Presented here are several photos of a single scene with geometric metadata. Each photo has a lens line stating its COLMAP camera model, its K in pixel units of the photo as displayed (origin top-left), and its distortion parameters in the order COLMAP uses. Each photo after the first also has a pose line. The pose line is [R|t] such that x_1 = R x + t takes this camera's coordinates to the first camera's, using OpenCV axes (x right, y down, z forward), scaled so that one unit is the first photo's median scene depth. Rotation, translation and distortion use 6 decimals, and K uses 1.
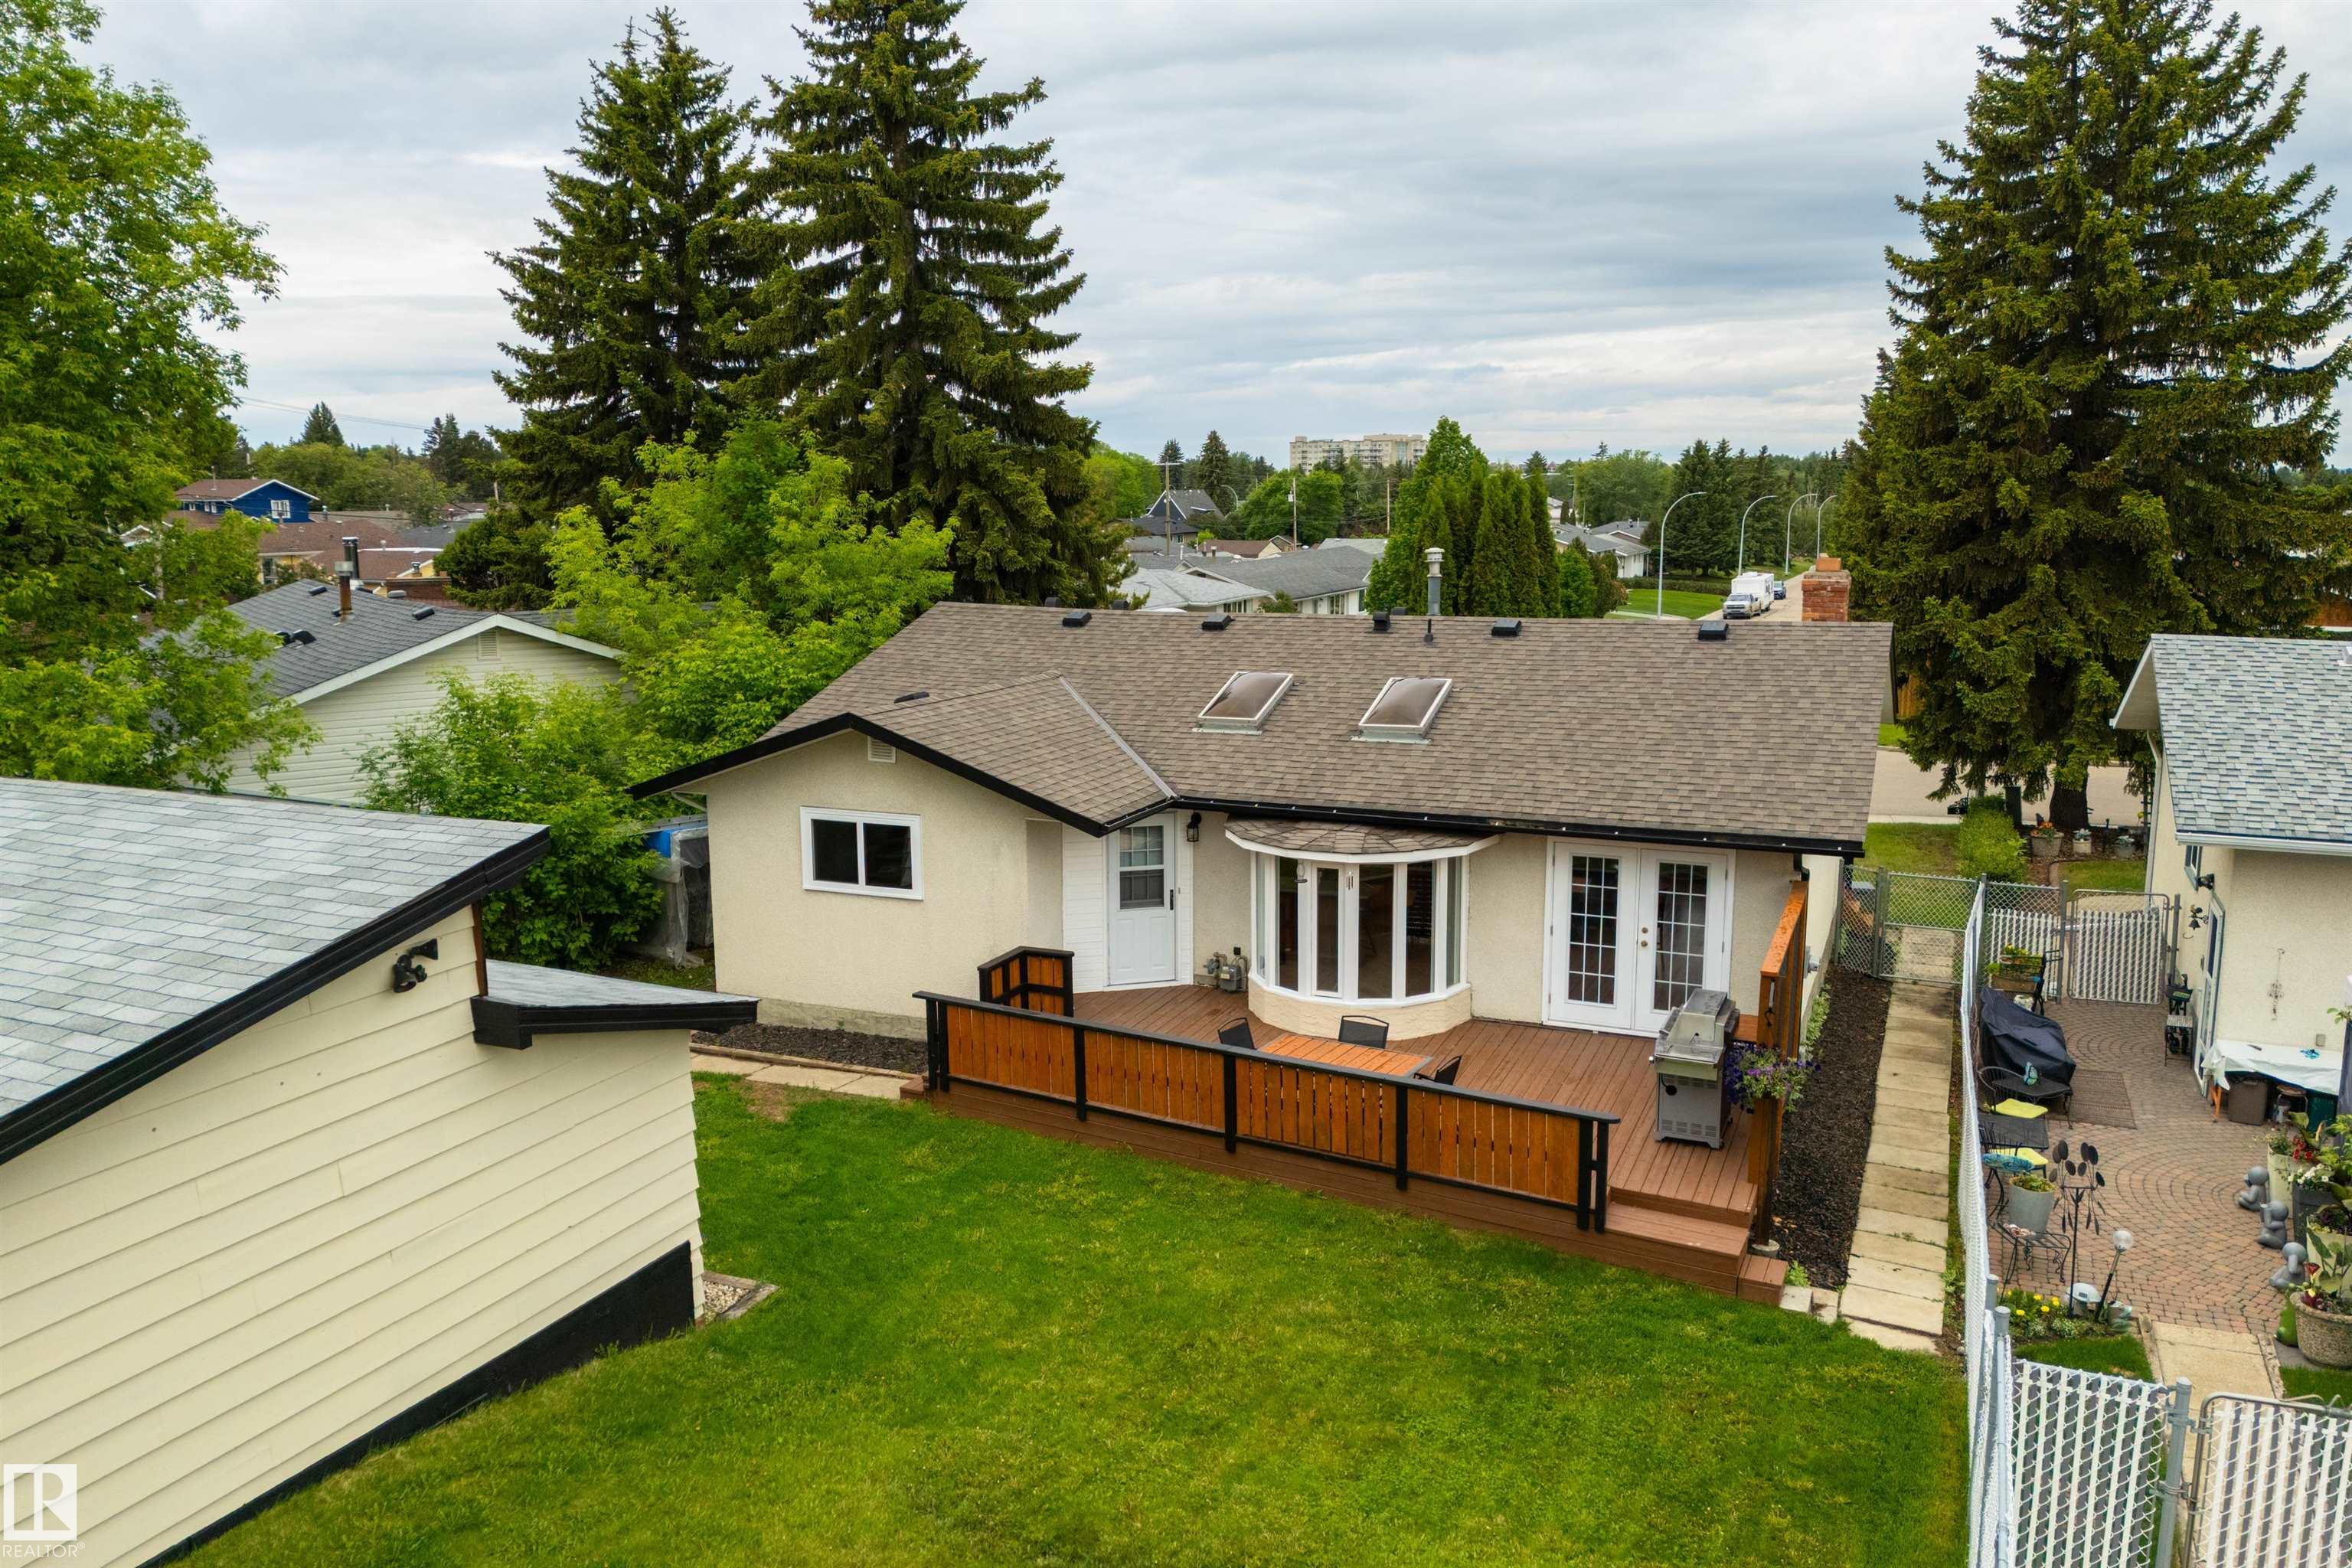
lens RADIAL K [[1748.6, 0, 1182.8], [0, 1748.6, 778.2], [0, 0, 1]] dist [0.094855, -0.164509]
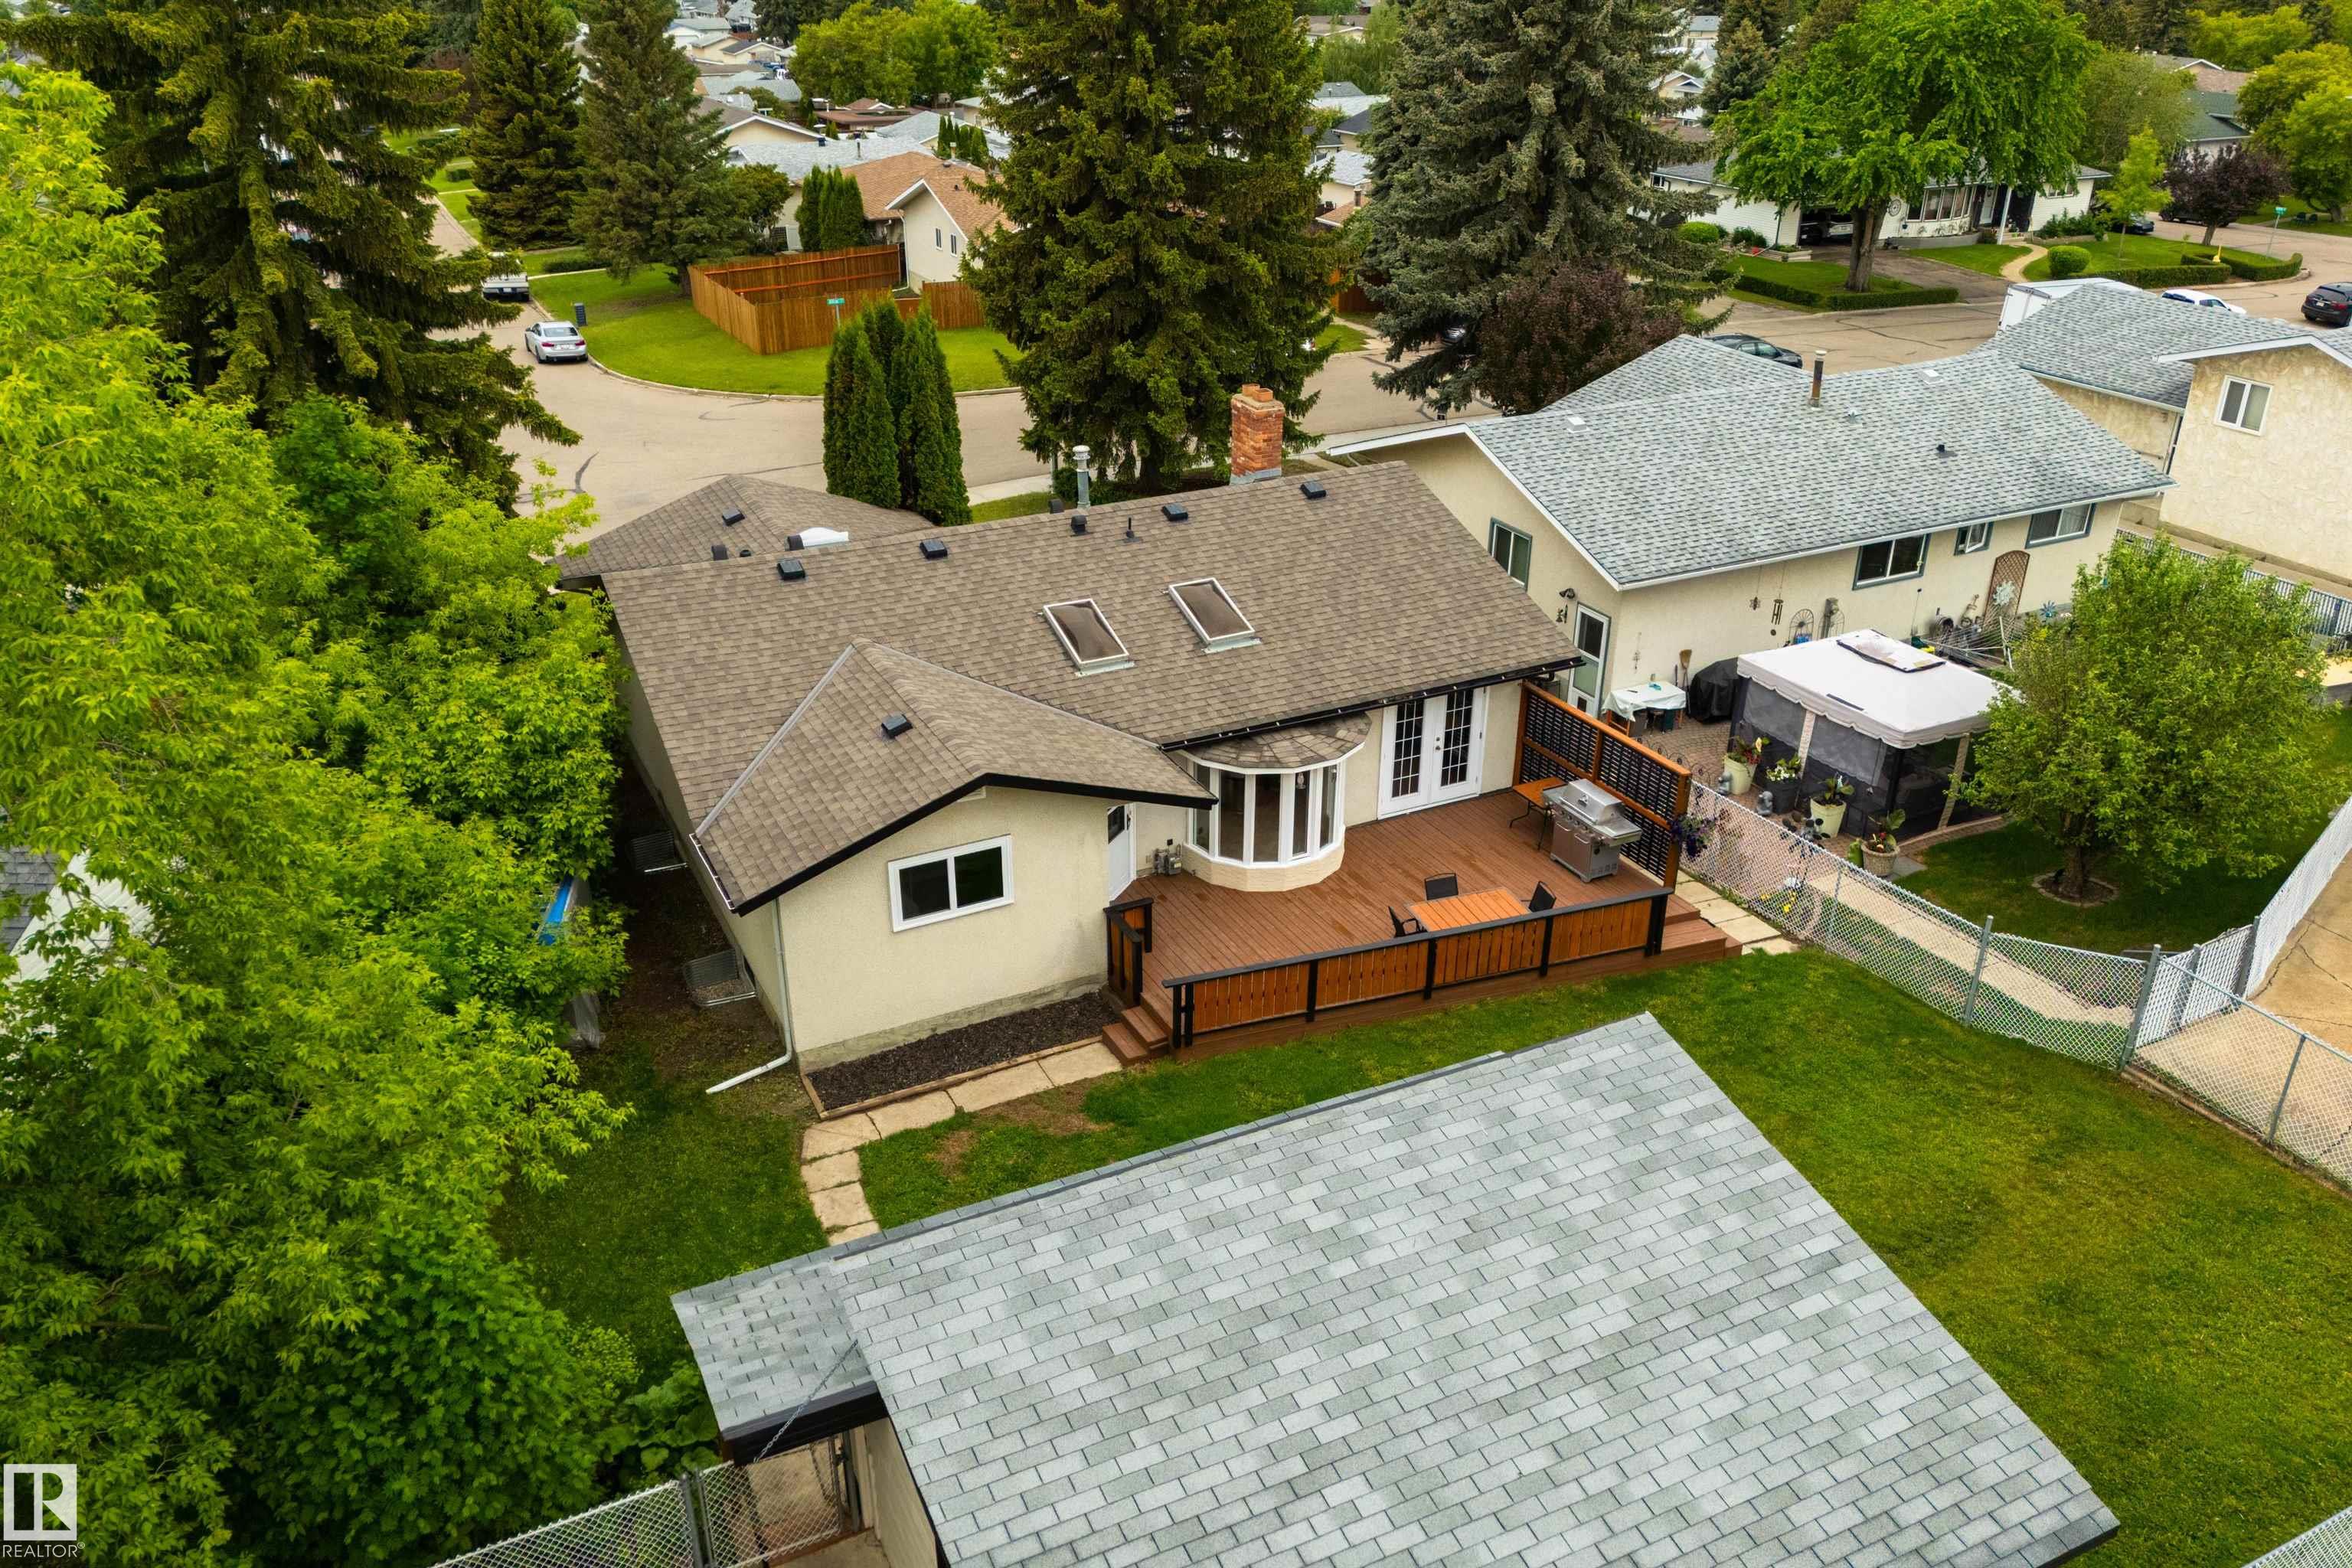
lens RADIAL K [[1748.6, 0, 1182.8], [0, 1748.6, 778.2], [0, 0, 1]] dist [0.094855, -0.164509]
pose [[0.650173, -0.327174, 0.685735, -0.871522], [0.124680, 0.936245, 0.328482, -0.382184], [-0.749487, -0.128073, 0.649513, 0.209745]]
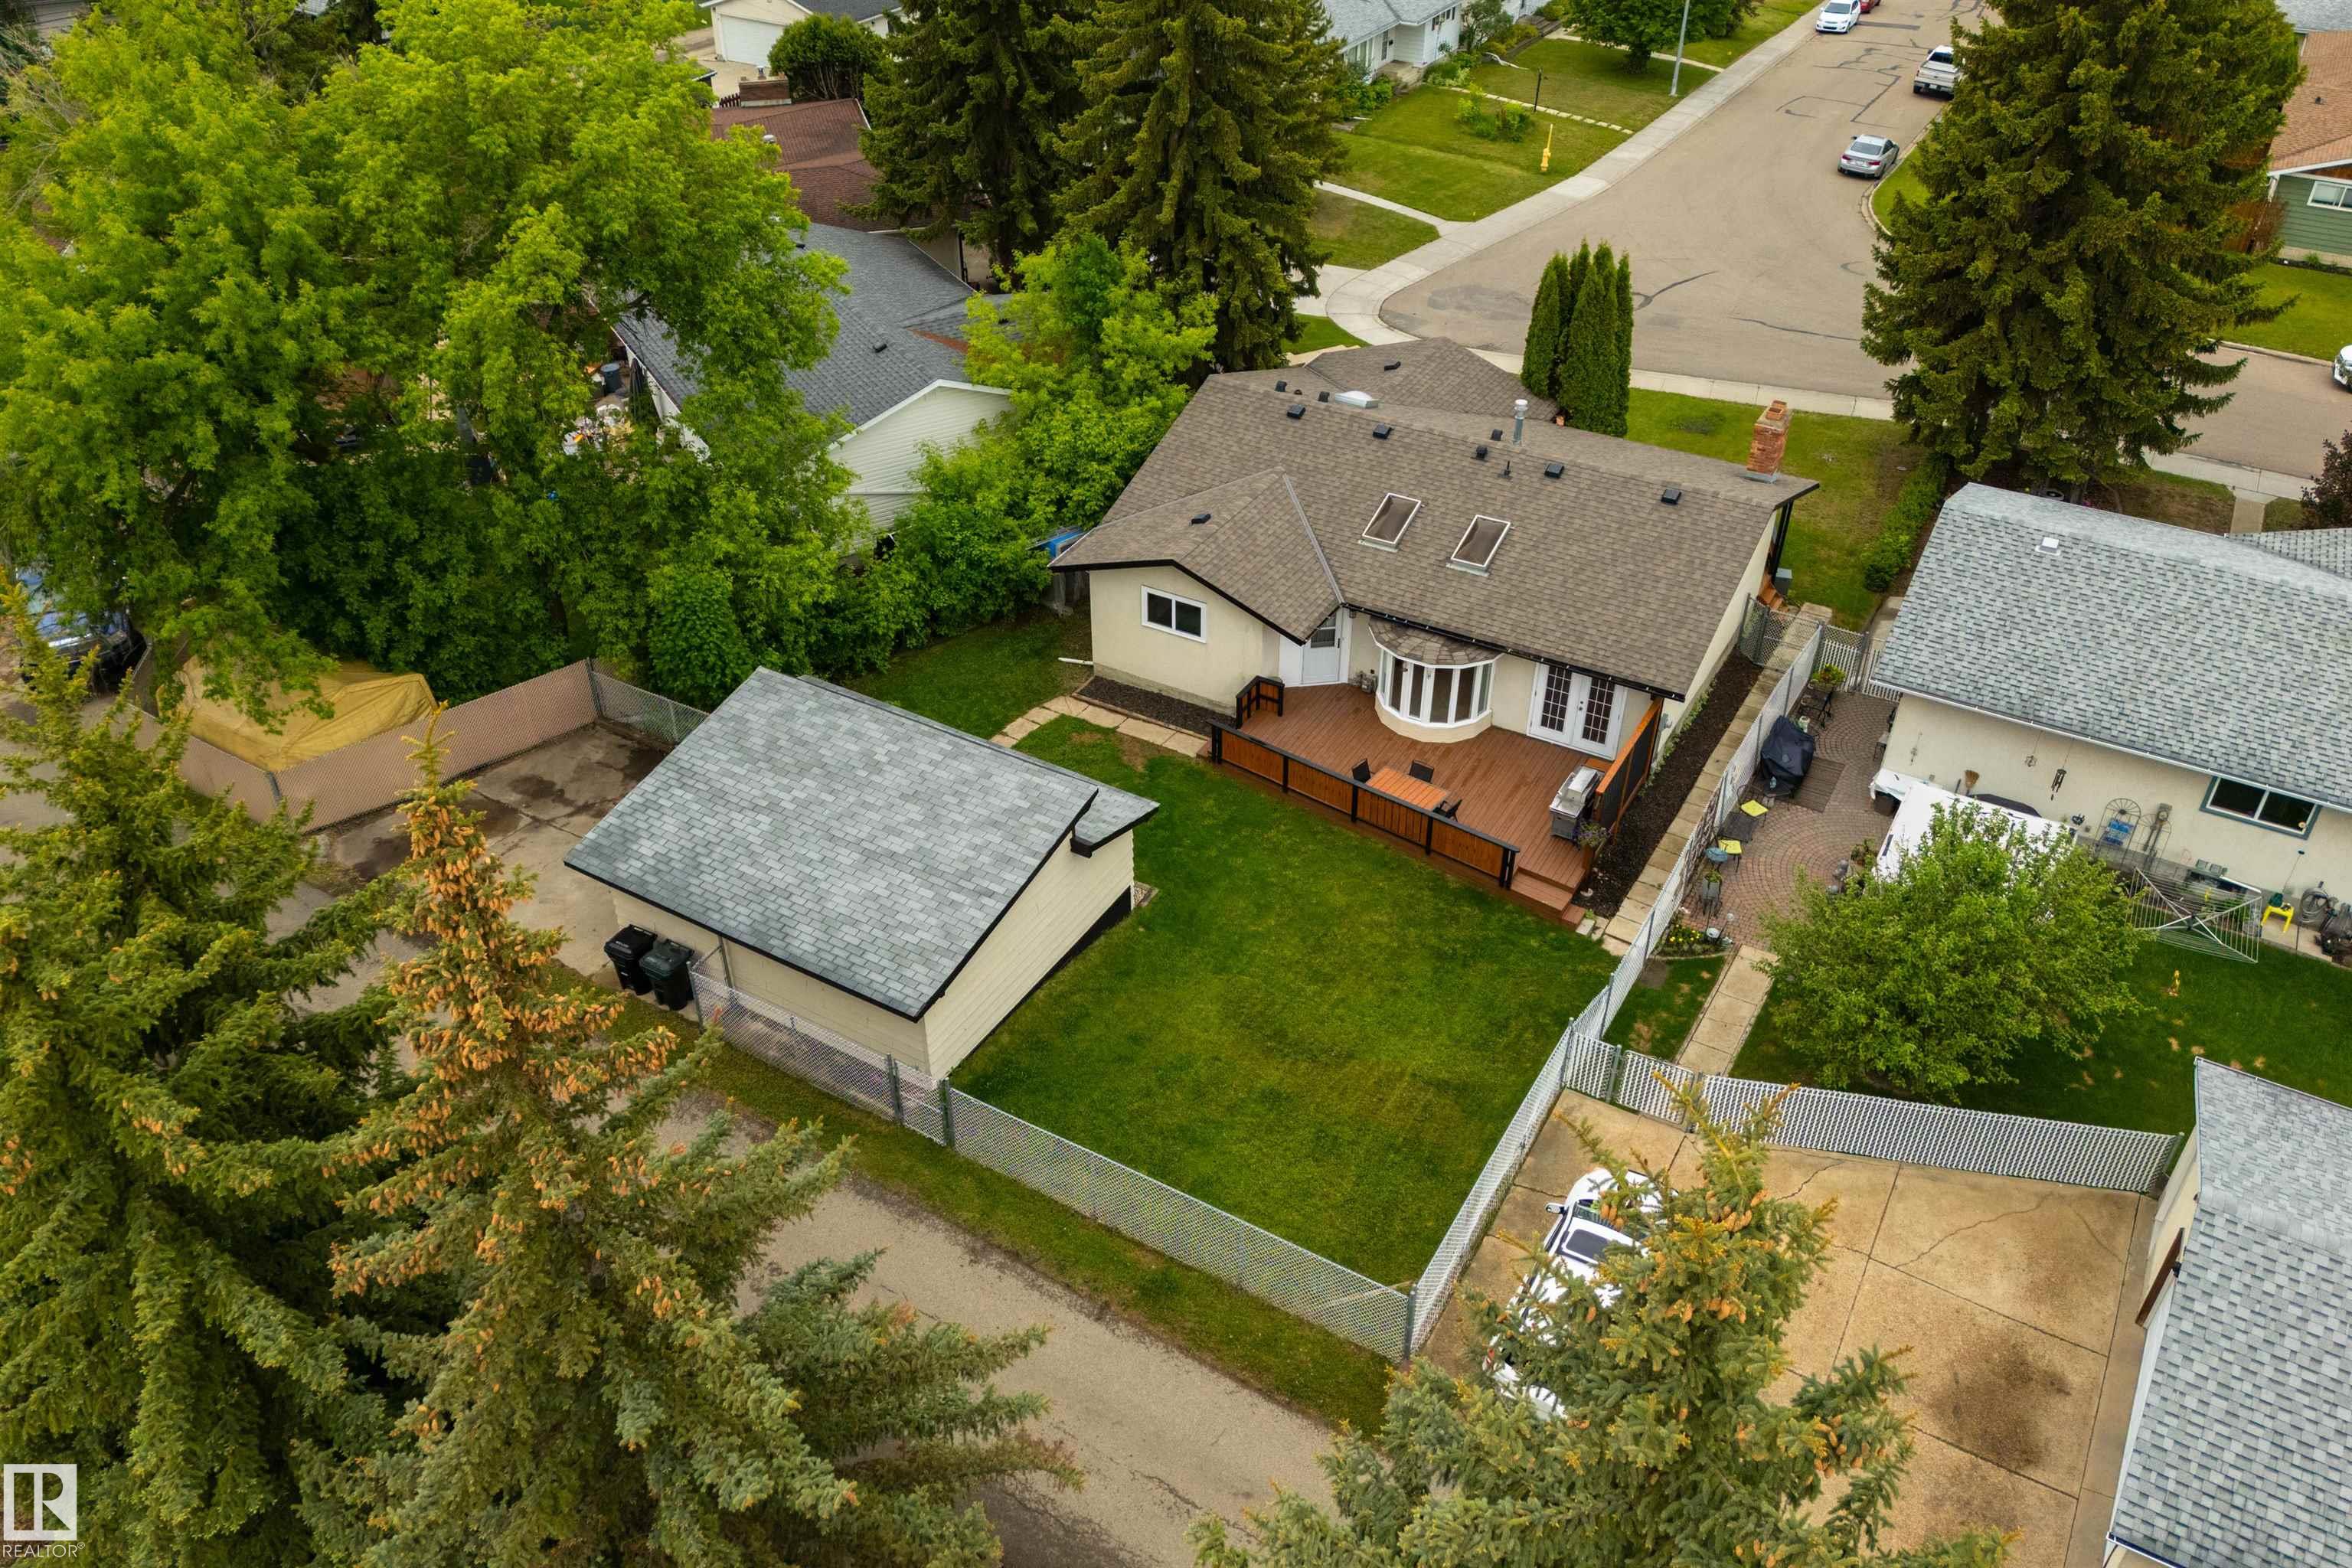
lens RADIAL K [[1748.6, 0, 1182.8], [0, 1748.6, 778.2], [0, 0, 1]] dist [0.094855, -0.164509]
pose [[0.993451, 0.073200, -0.087737, 0.002916], [-0.025399, 0.890111, 0.455036, -0.697478], [0.111404, -0.449827, 0.886140, -0.783948]]
